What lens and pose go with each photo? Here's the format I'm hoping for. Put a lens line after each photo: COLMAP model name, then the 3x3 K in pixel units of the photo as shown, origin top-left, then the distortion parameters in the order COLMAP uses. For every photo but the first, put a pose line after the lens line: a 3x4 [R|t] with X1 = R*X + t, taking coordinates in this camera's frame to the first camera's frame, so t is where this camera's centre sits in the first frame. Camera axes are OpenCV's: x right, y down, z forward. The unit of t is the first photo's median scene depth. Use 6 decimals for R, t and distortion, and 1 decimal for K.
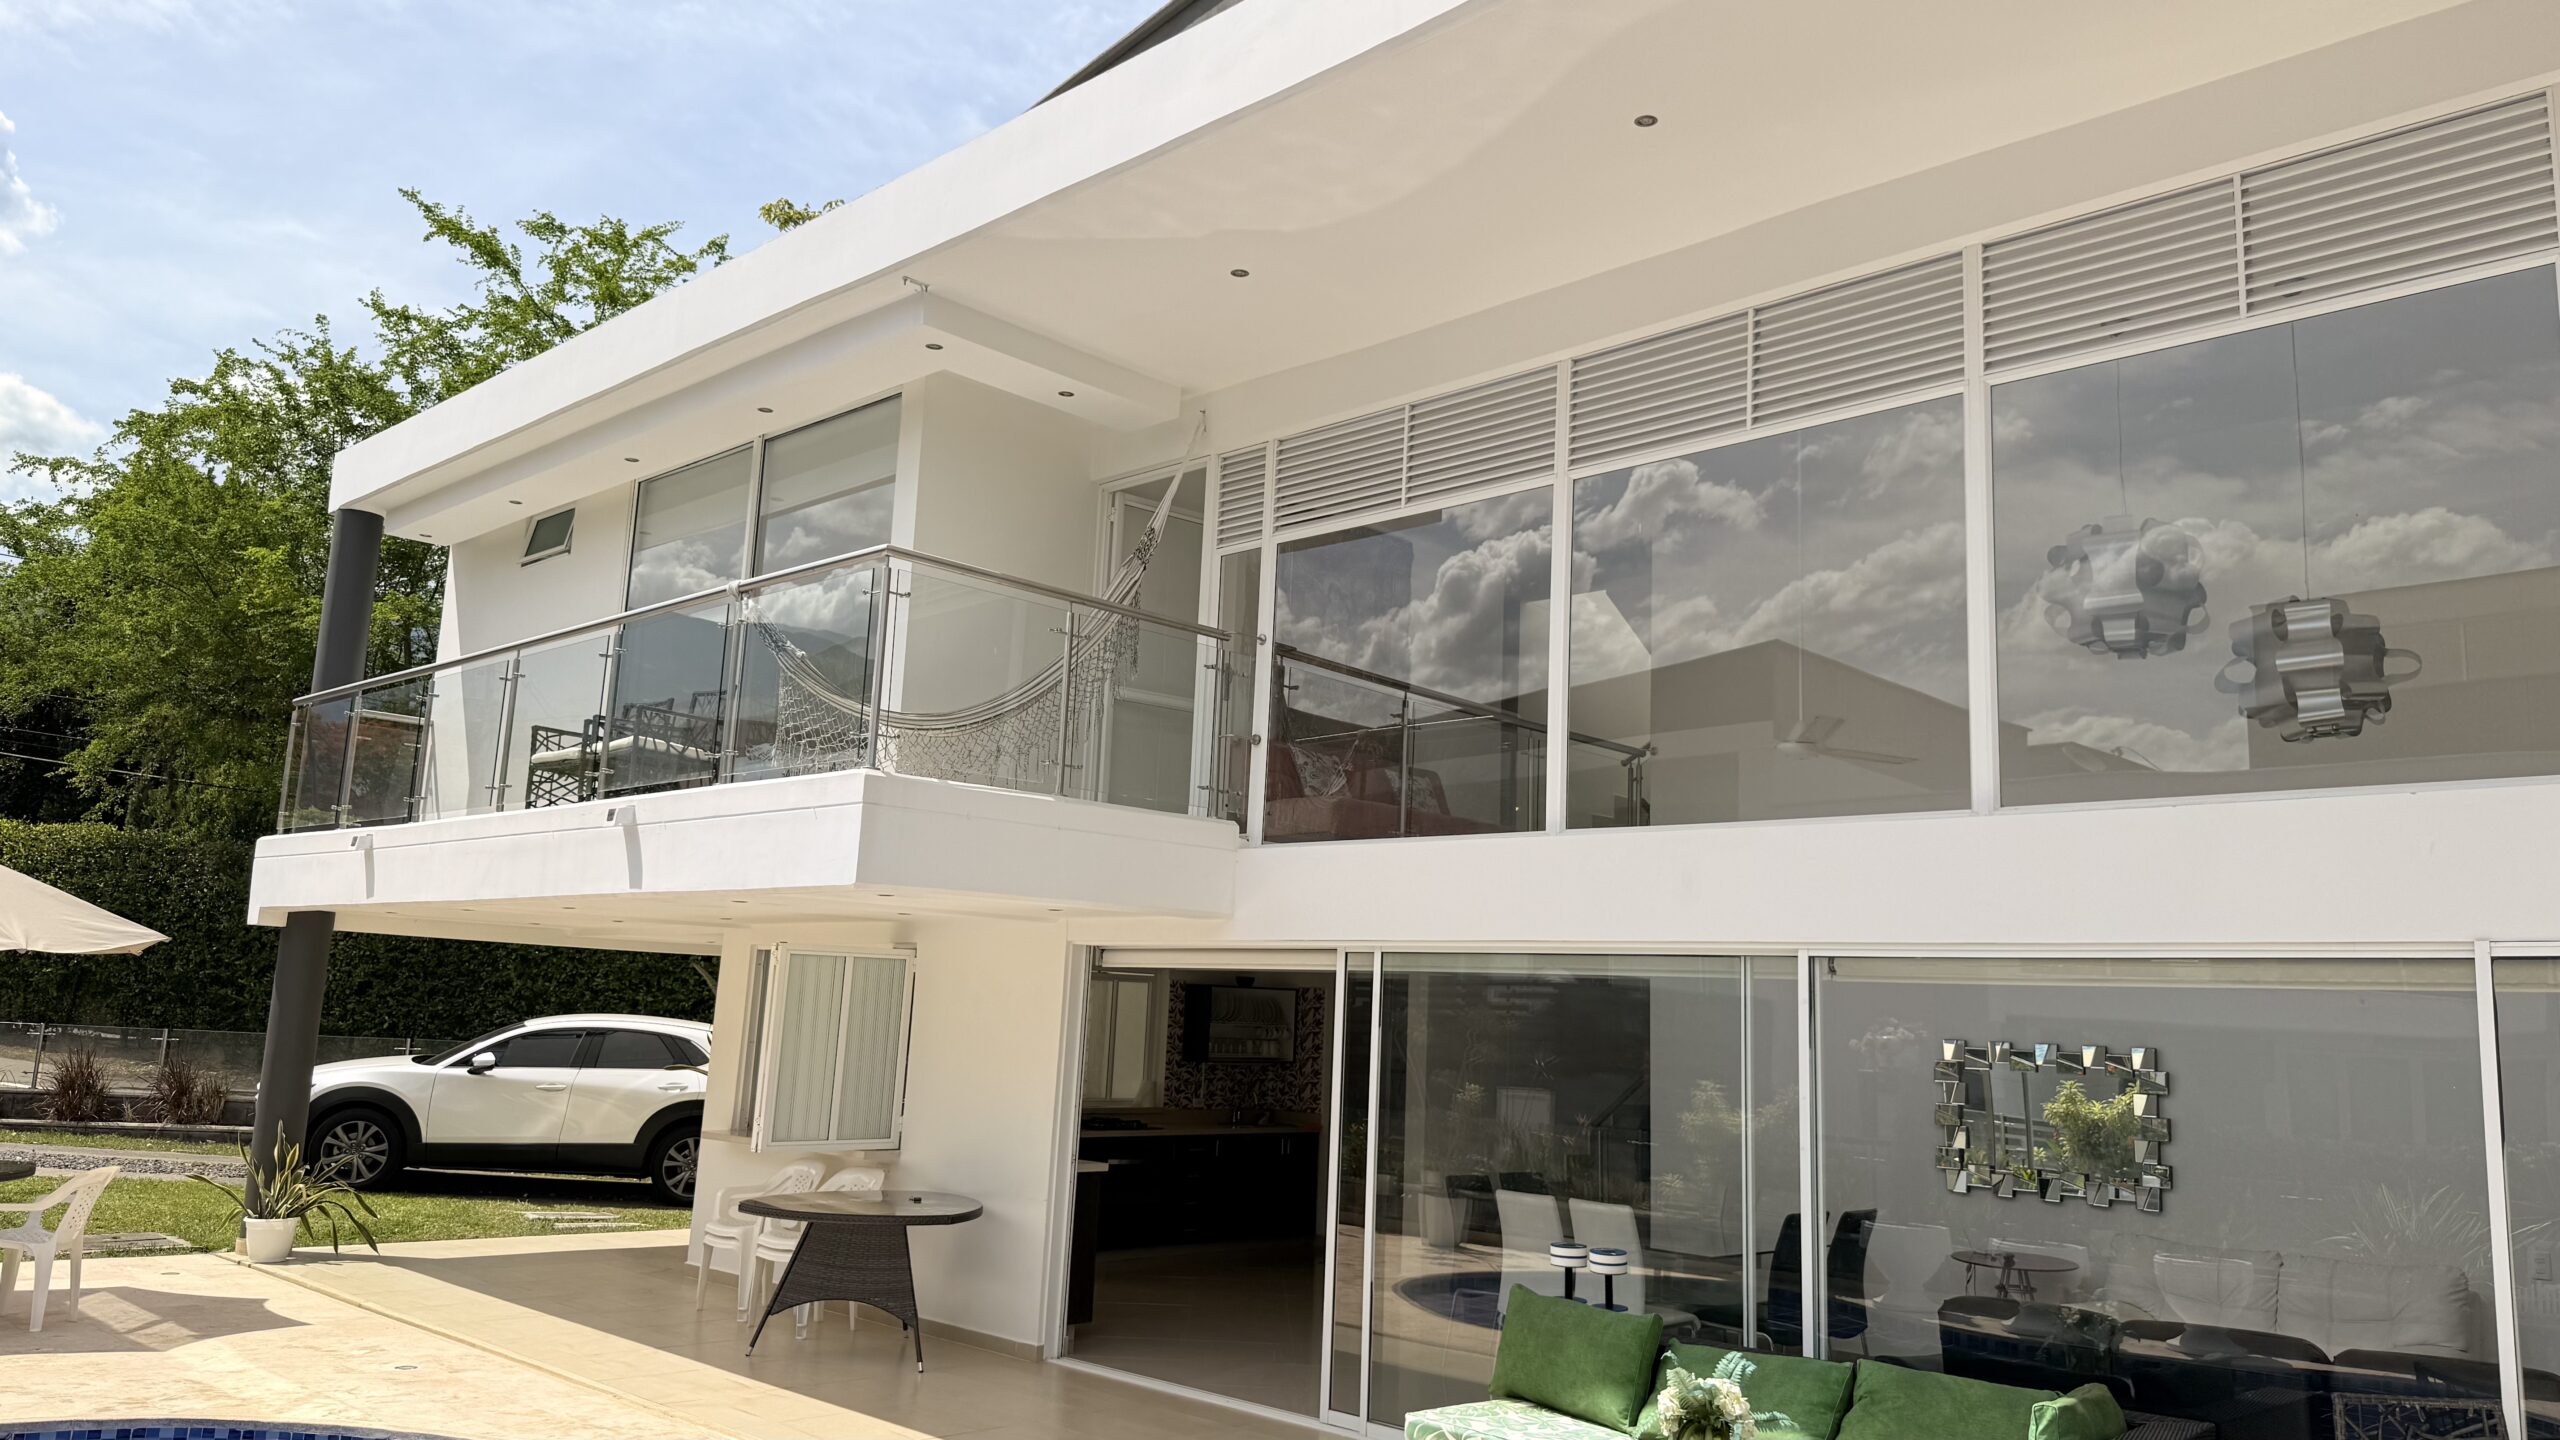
lens RADIAL K [[1792.7, 0, 1289.2], [0, 1792.7, 725.6], [0, 0, 1]] dist [0.087933, -0.127187]
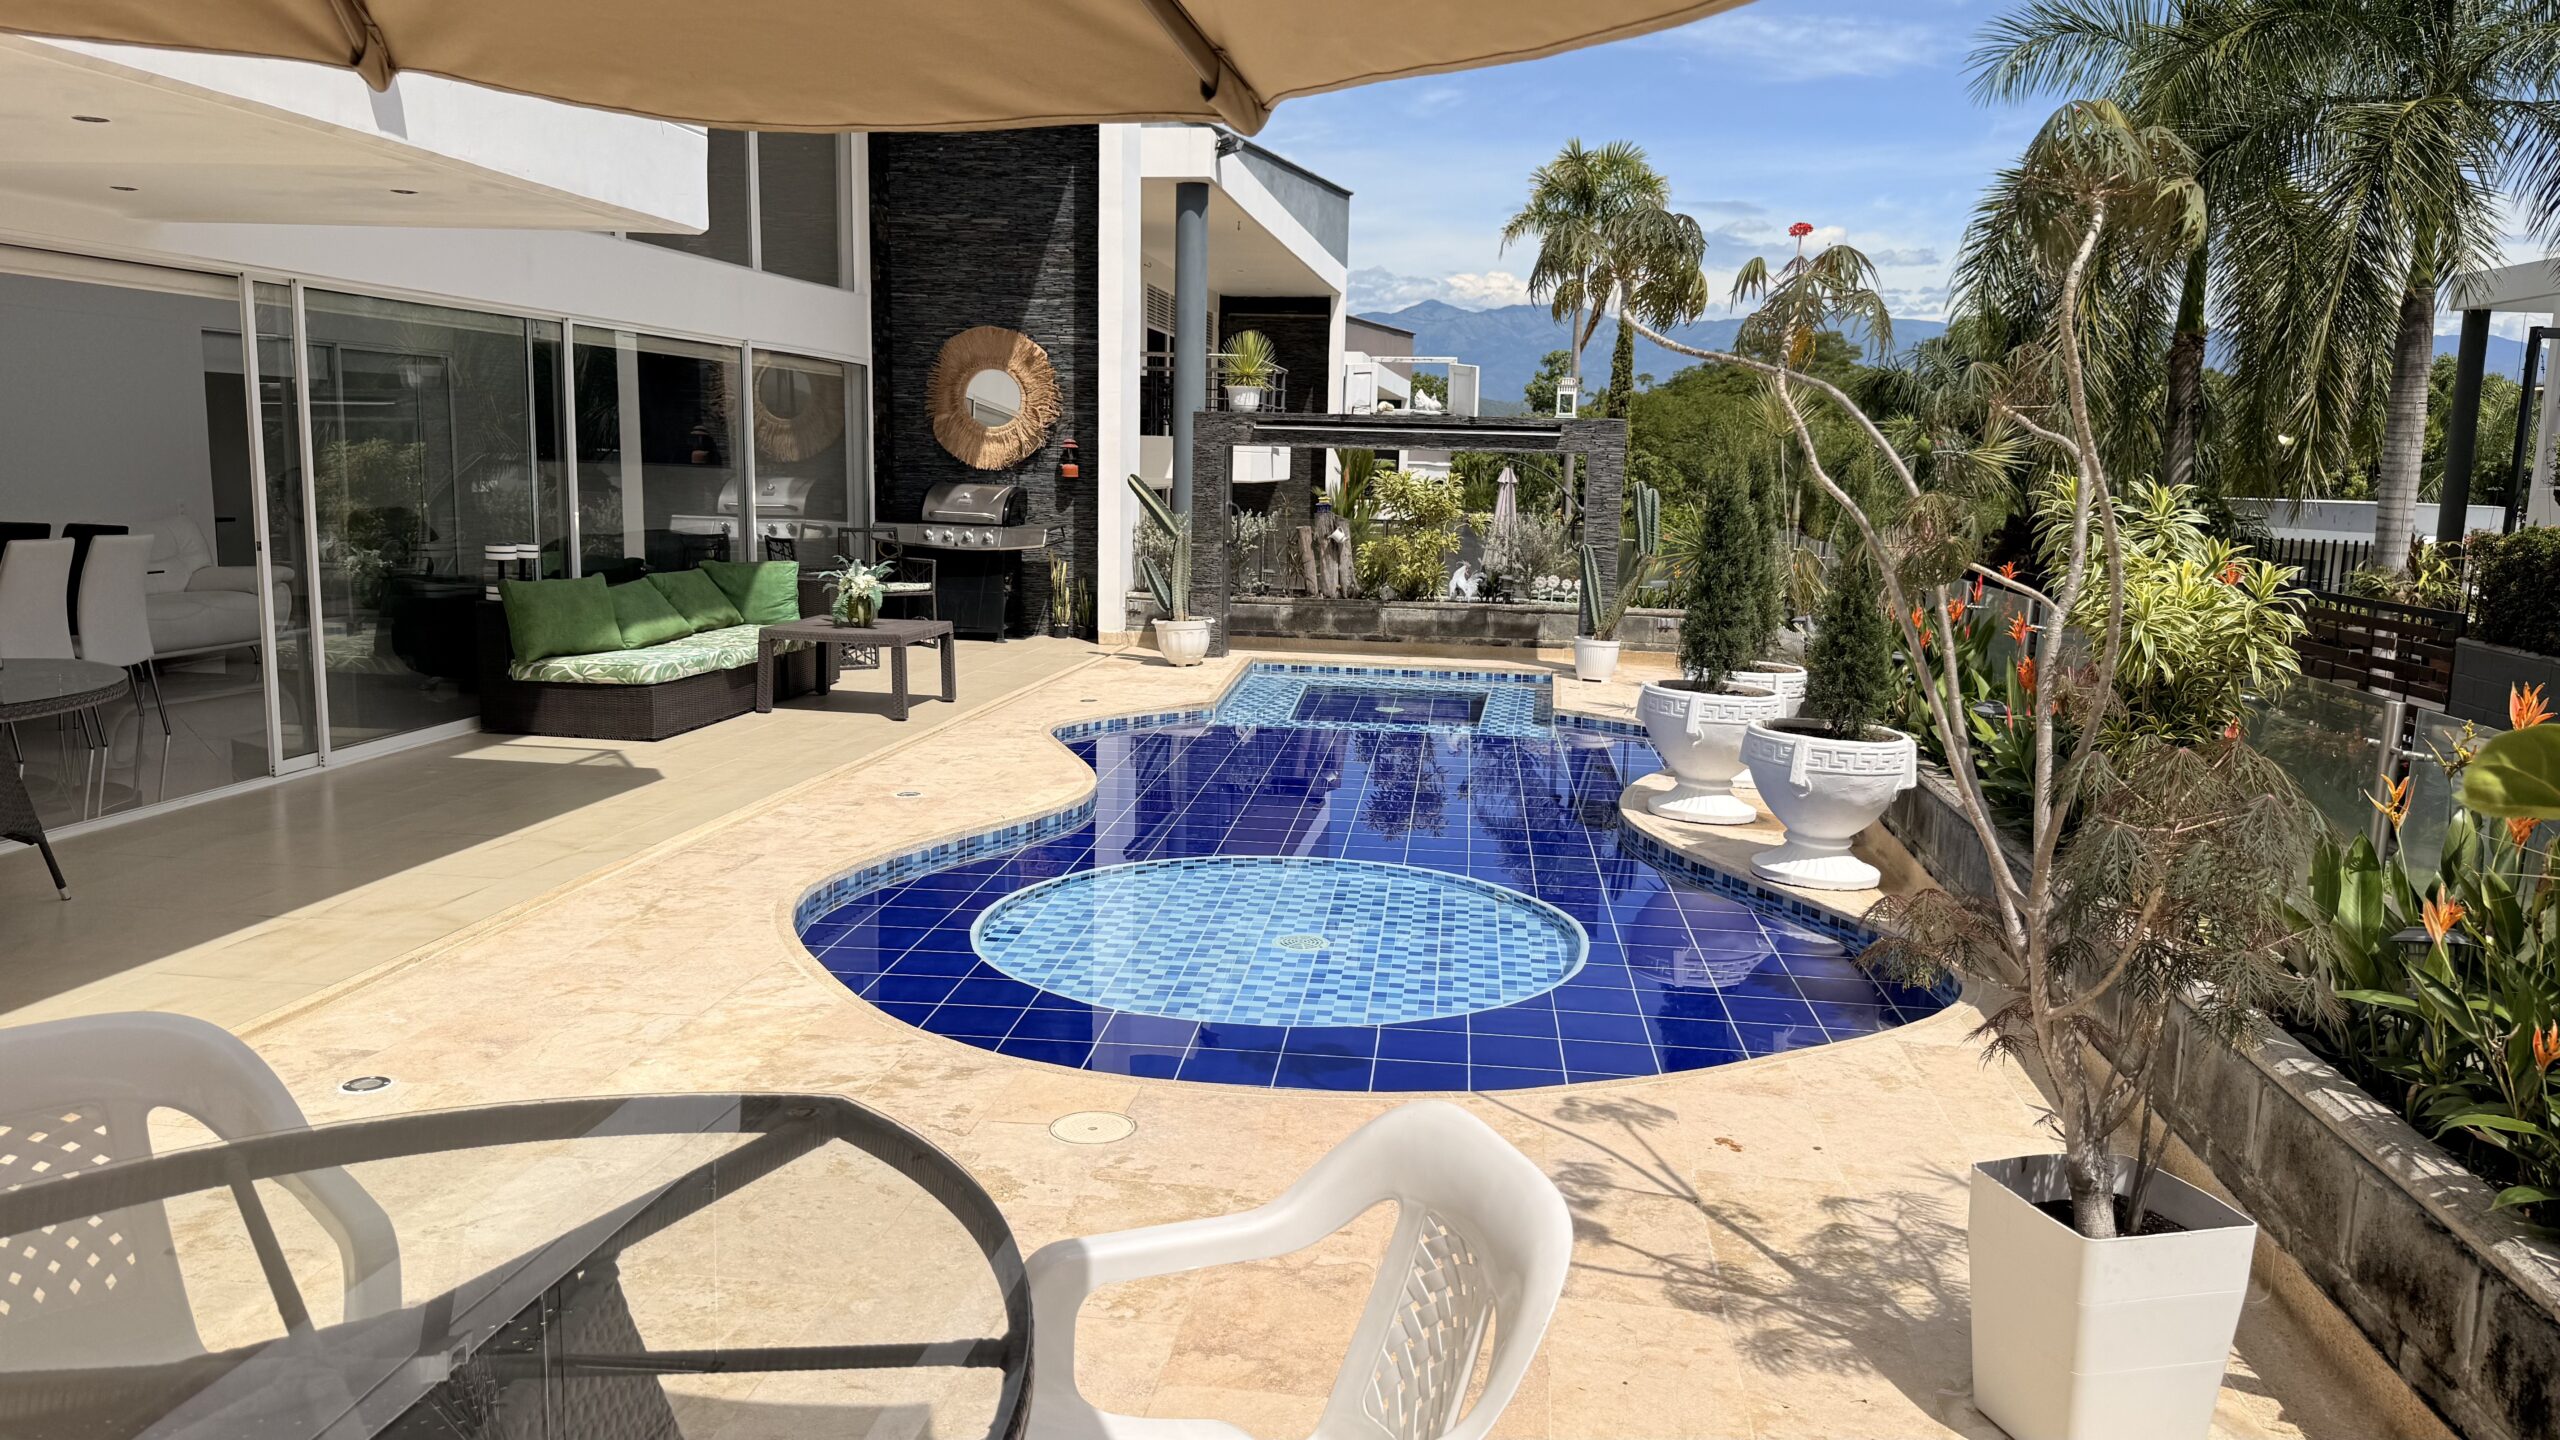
lens RADIAL K [[1792.7, 0, 1300.0], [0, 1792.7, 752.5], [0, 0, 1]] dist [0.087933, -0.127187]
pose [[-0.582445, -0.190525, 0.790227, -1.170440], [-0.184948, 0.977707, 0.099410, 0.193241], [-0.791551, -0.088250, -0.604698, 1.276243]]
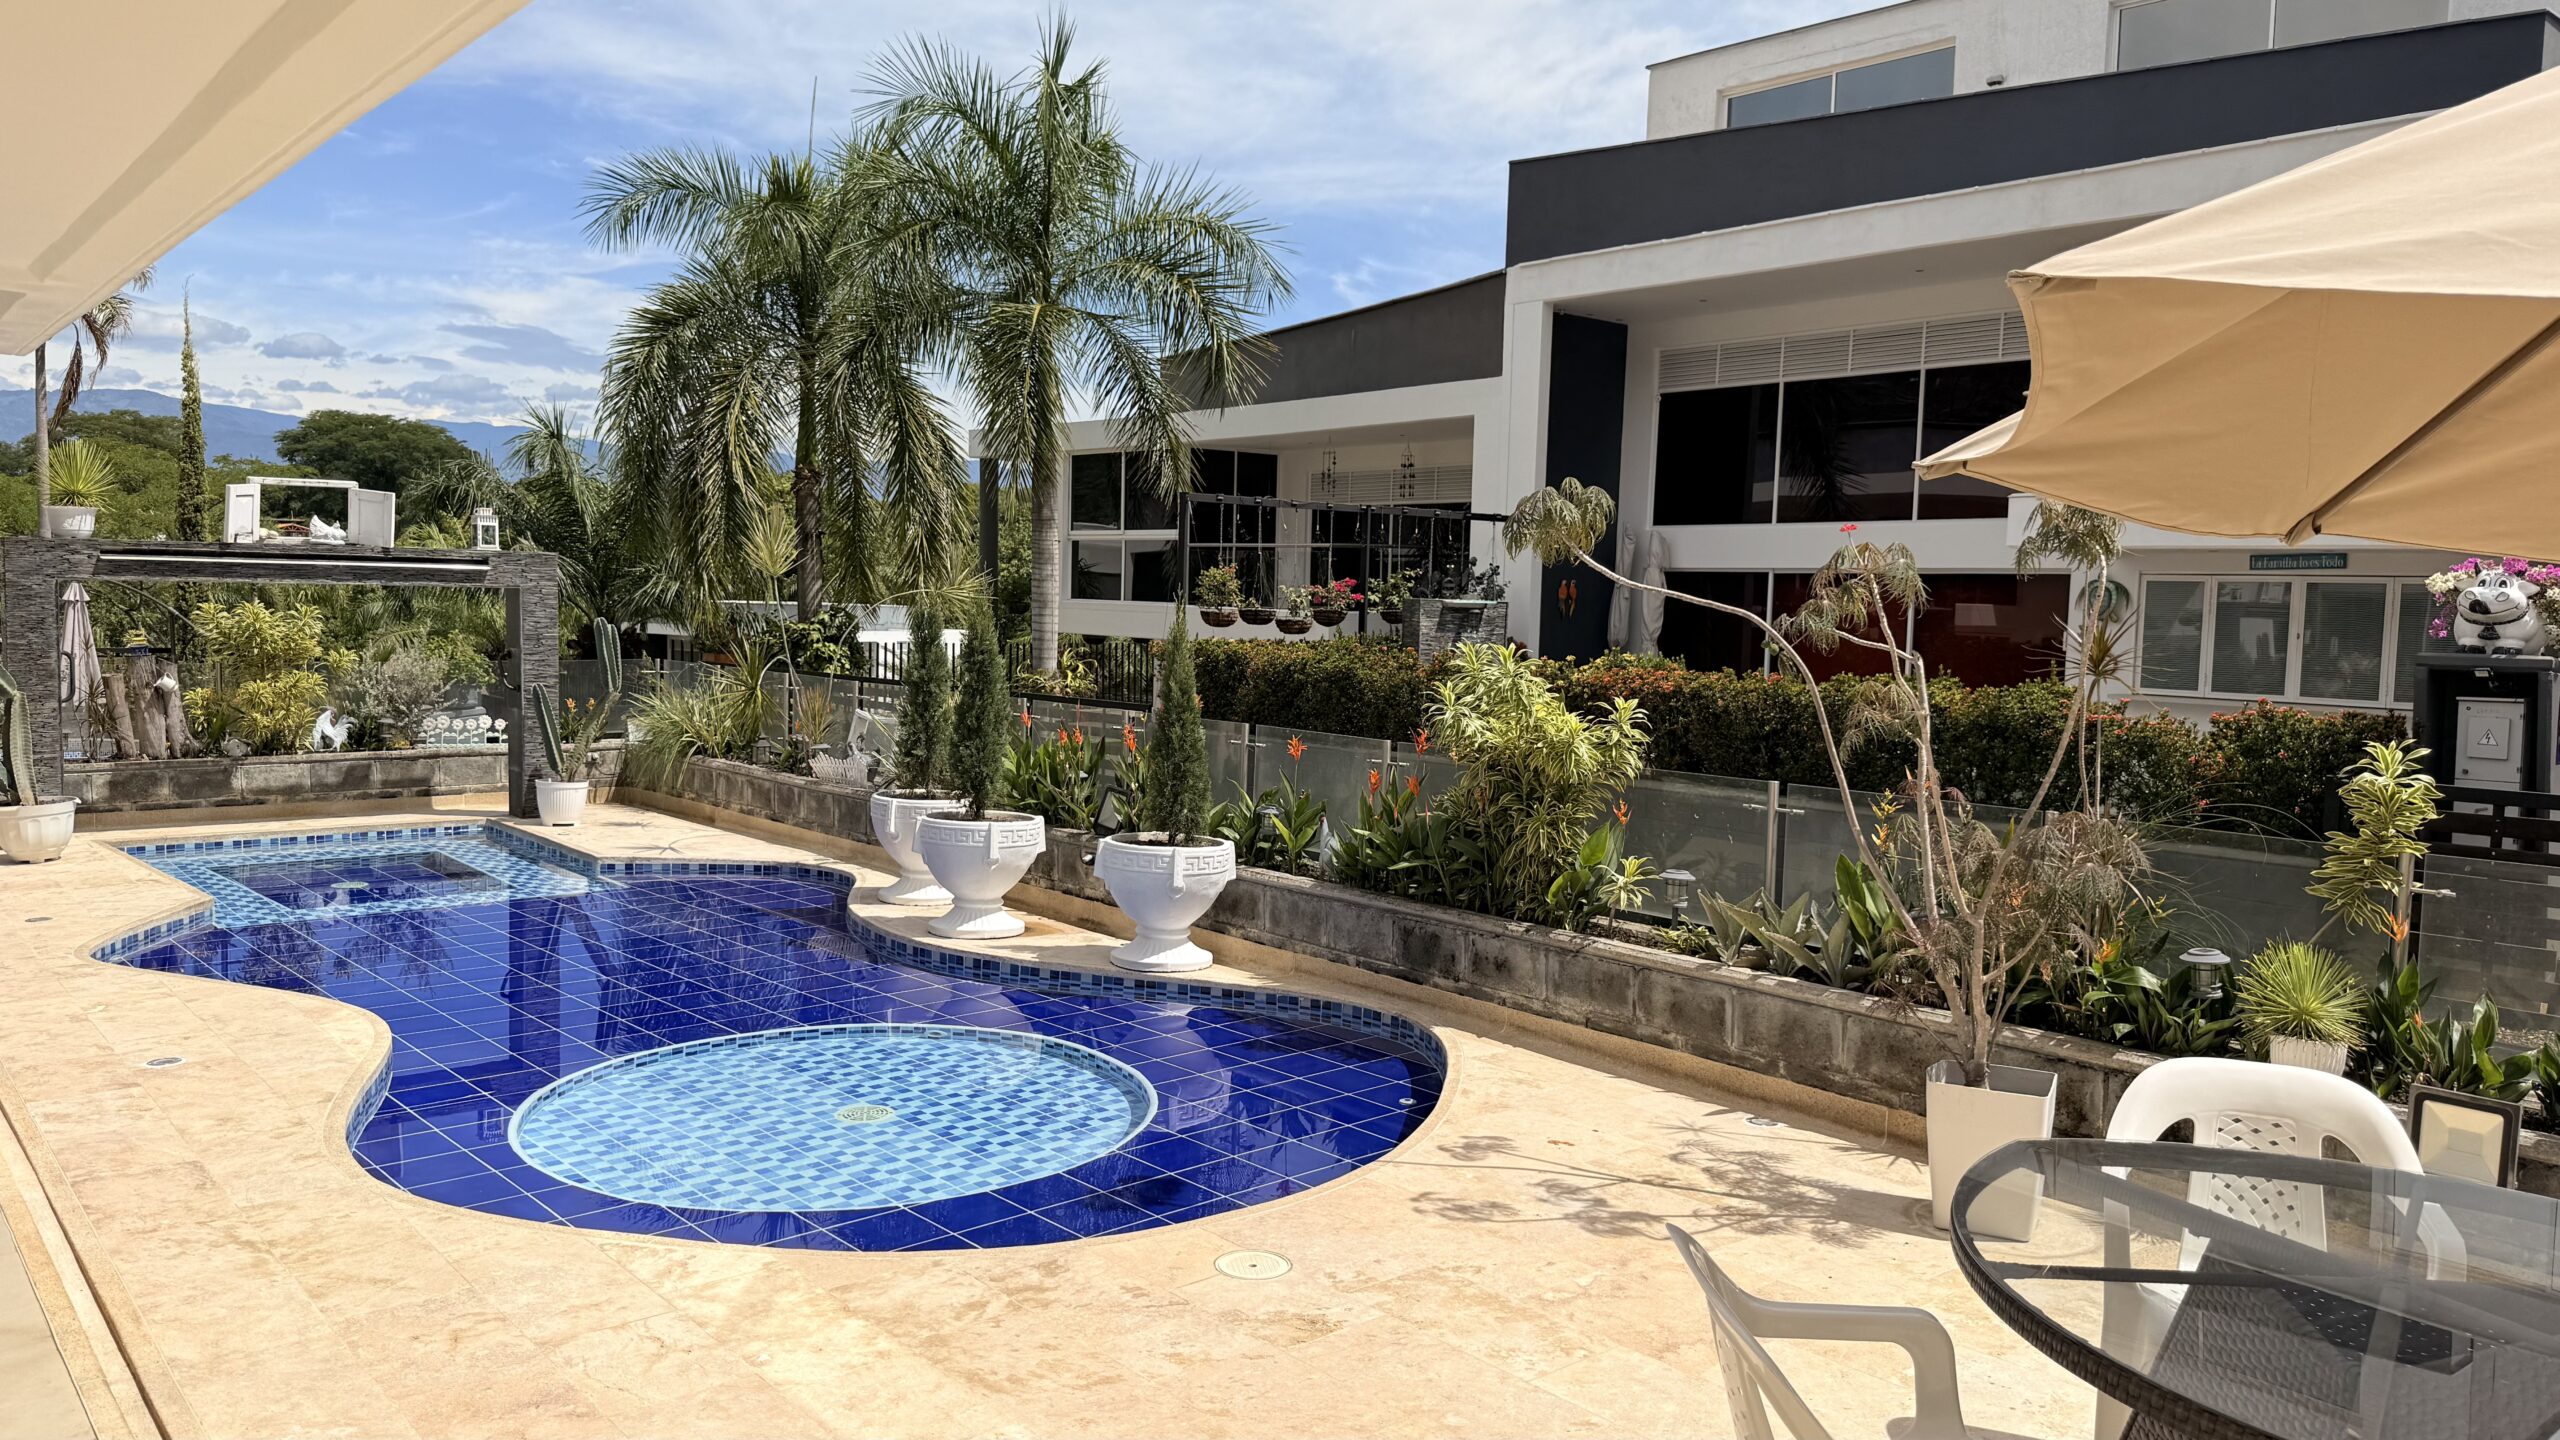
lens RADIAL K [[1792.7, 0, 1273.4], [0, 1792.7, 730.7], [0, 0, 1]] dist [0.087933, -0.127187]
pose [[-0.991392, -0.075597, 0.106896, -0.778753], [-0.084684, 0.992930, -0.083183, 0.242567], [-0.099851, -0.091519, -0.990784, 1.602684]]
